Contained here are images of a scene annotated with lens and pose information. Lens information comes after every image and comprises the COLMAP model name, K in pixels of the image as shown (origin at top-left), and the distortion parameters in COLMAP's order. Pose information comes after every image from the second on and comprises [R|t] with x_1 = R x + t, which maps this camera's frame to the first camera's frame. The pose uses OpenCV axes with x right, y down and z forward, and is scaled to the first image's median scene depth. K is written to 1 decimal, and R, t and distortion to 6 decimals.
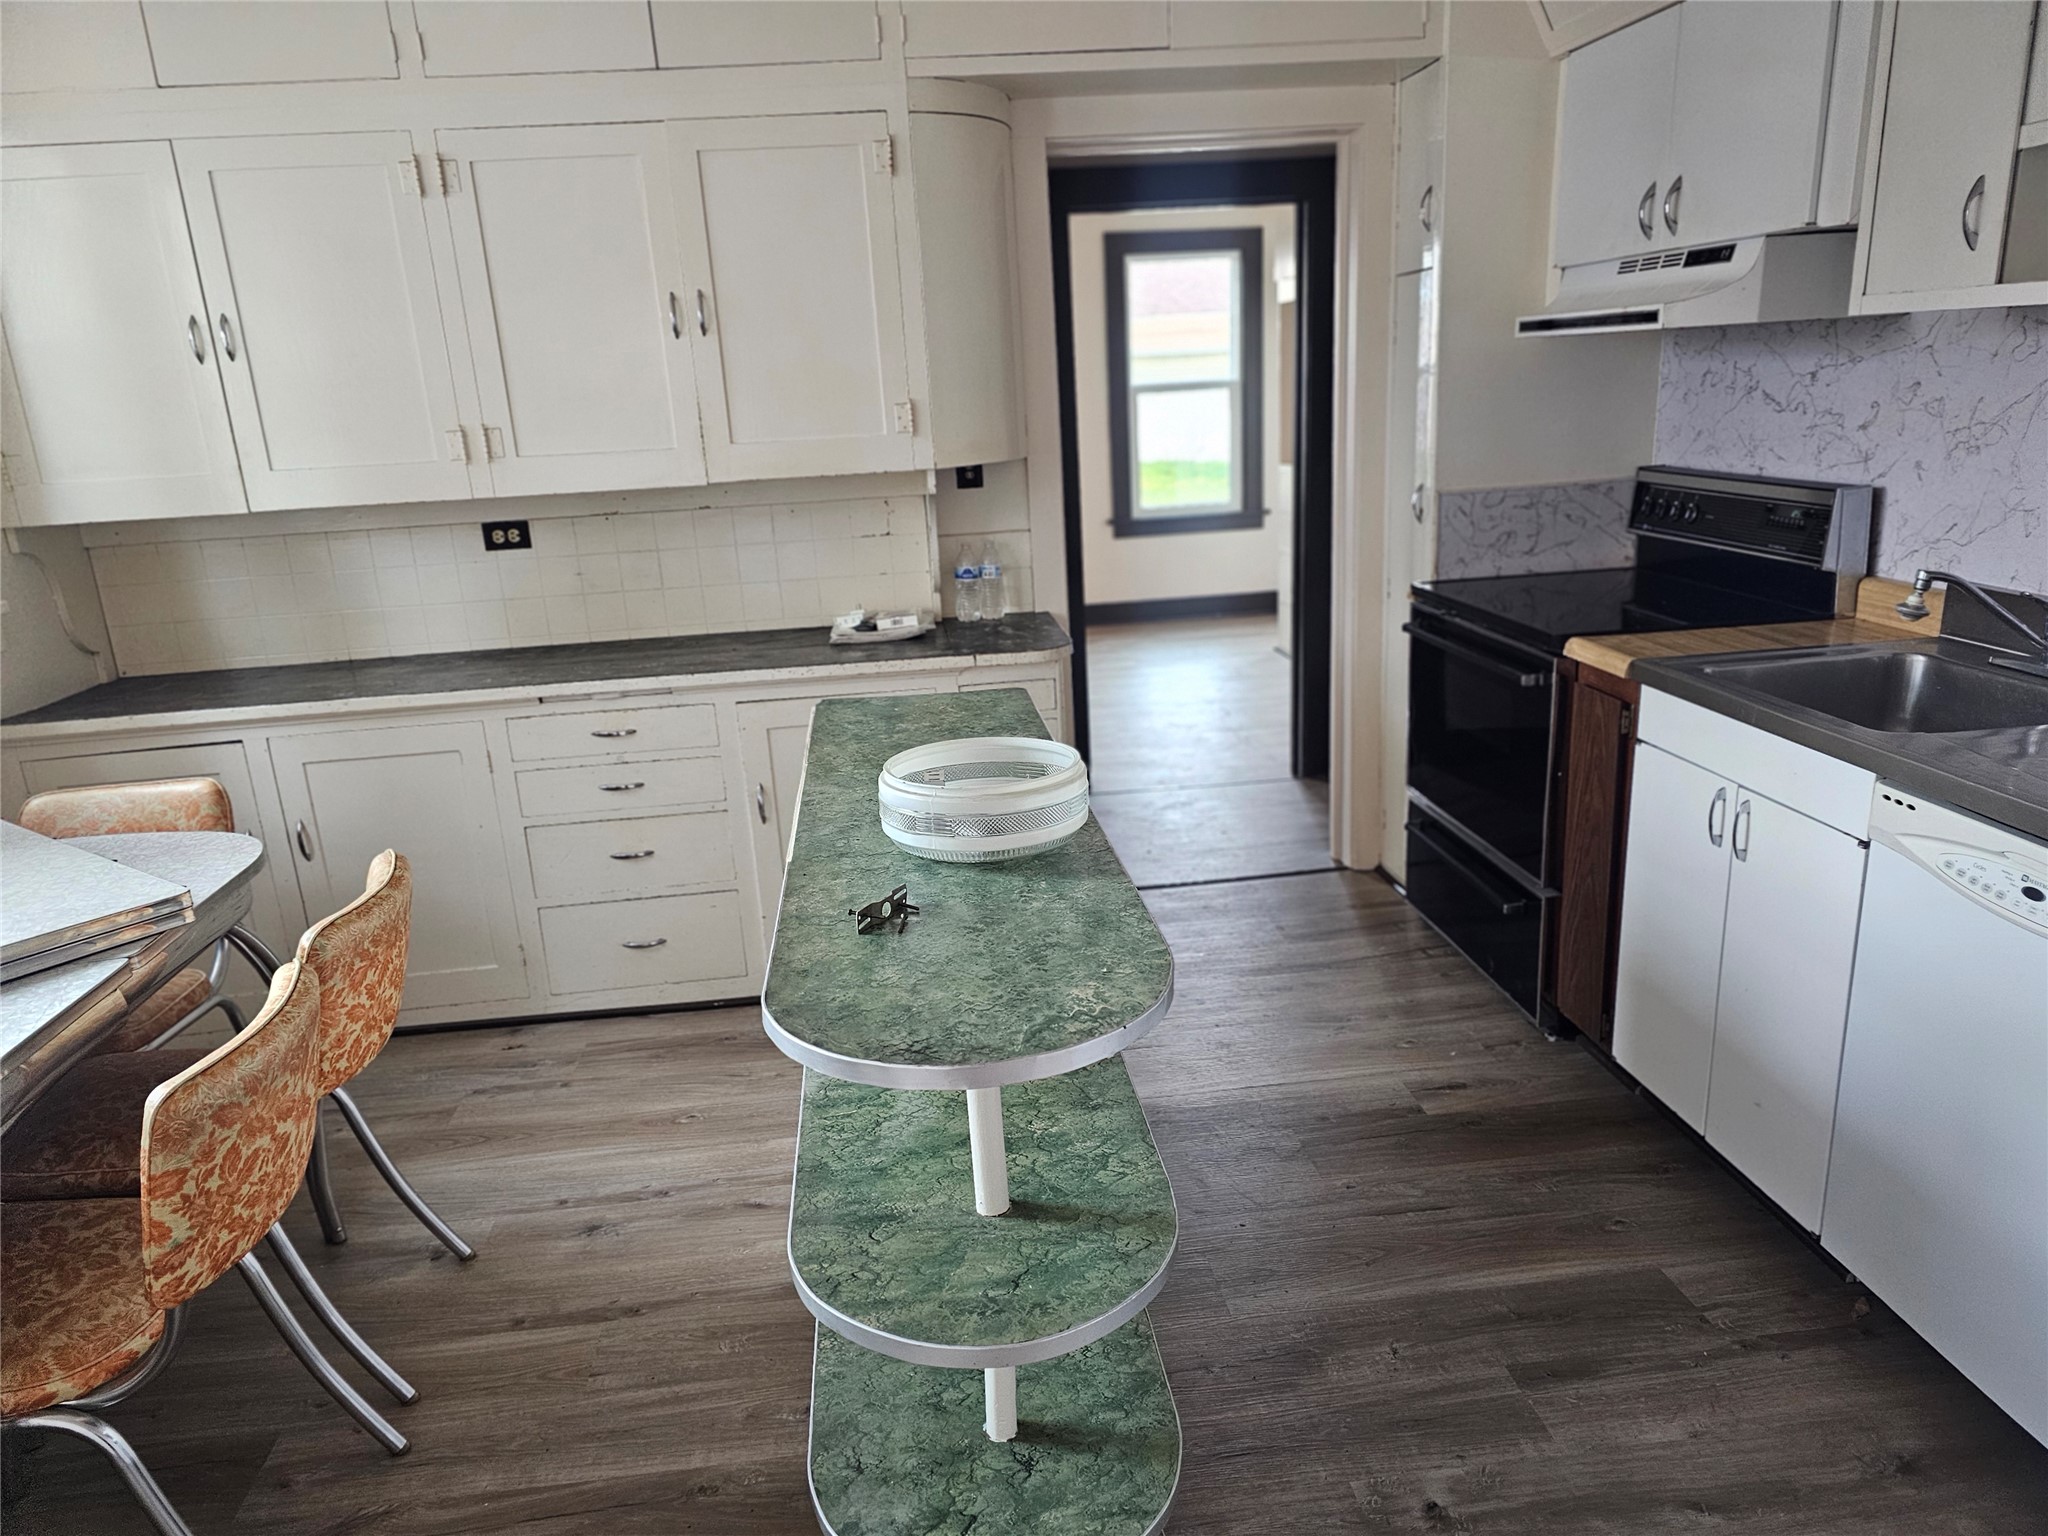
lens RADIAL K [[1358.7, 0, 1020.9], [0, 1358.7, 768.2], [0, 0, 1]] dist [0.005662, -0.000703]
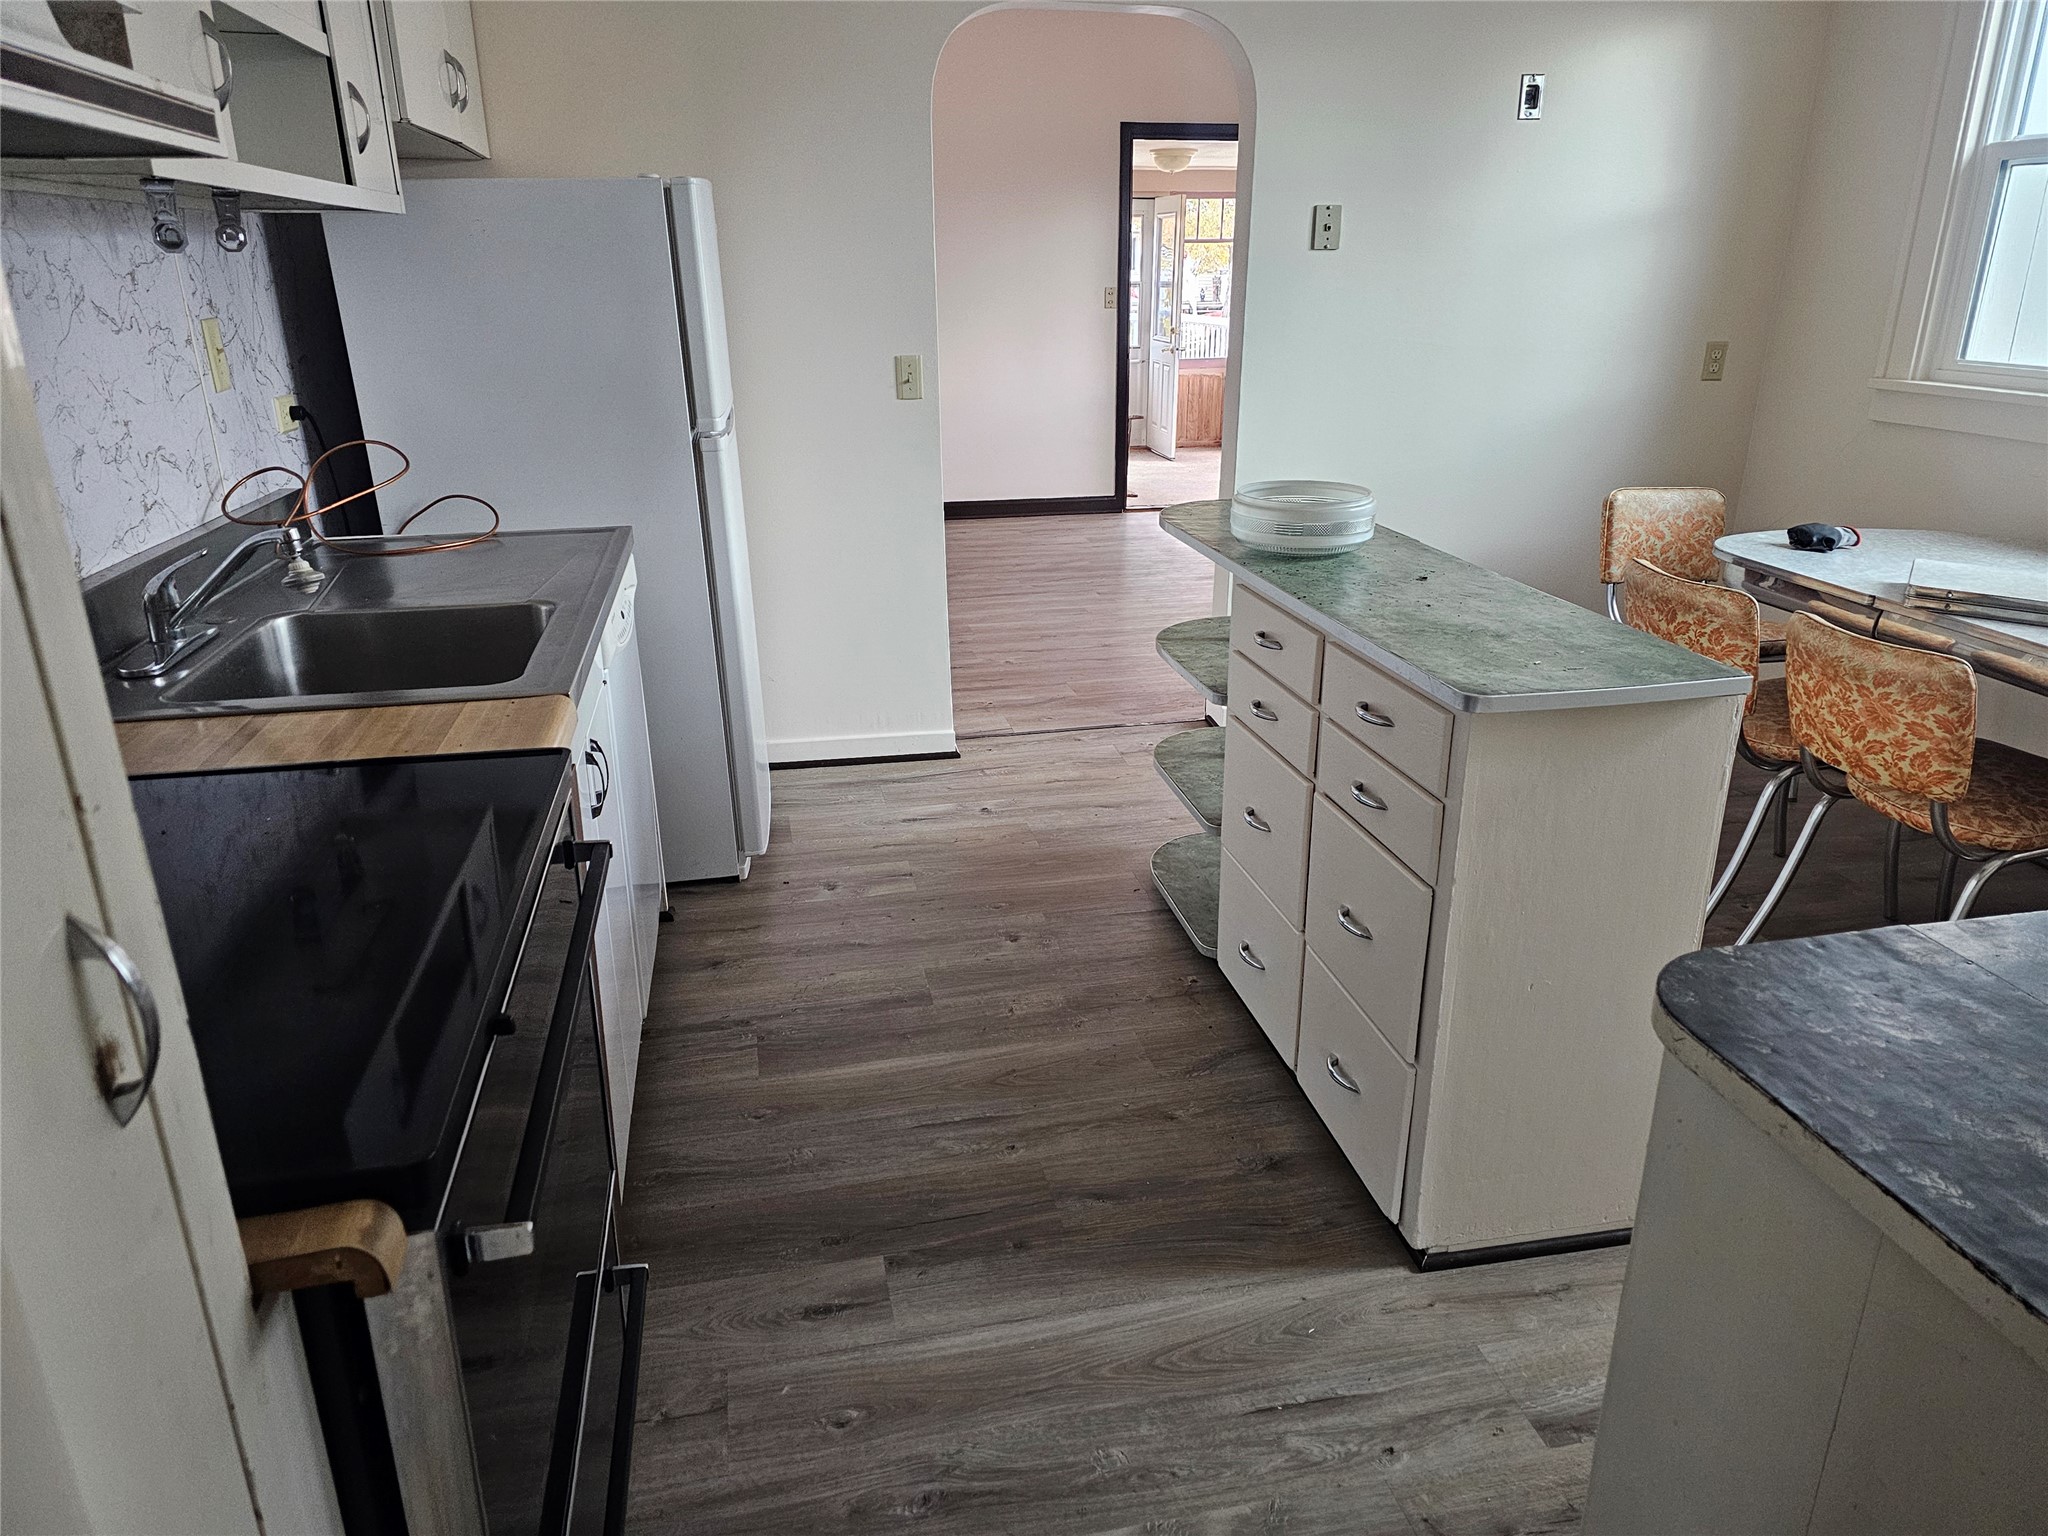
lens RADIAL K [[1358.7, 0, 1030.5], [0, 1358.7, 774.0], [0, 0, 1]] dist [0.005662, -0.000703]
pose [[-0.993892, 0.084036, -0.071524, 0.249233], [0.027086, 0.814088, 0.580110, -0.395115], [0.106977, 0.574630, -0.811392, 1.463647]]
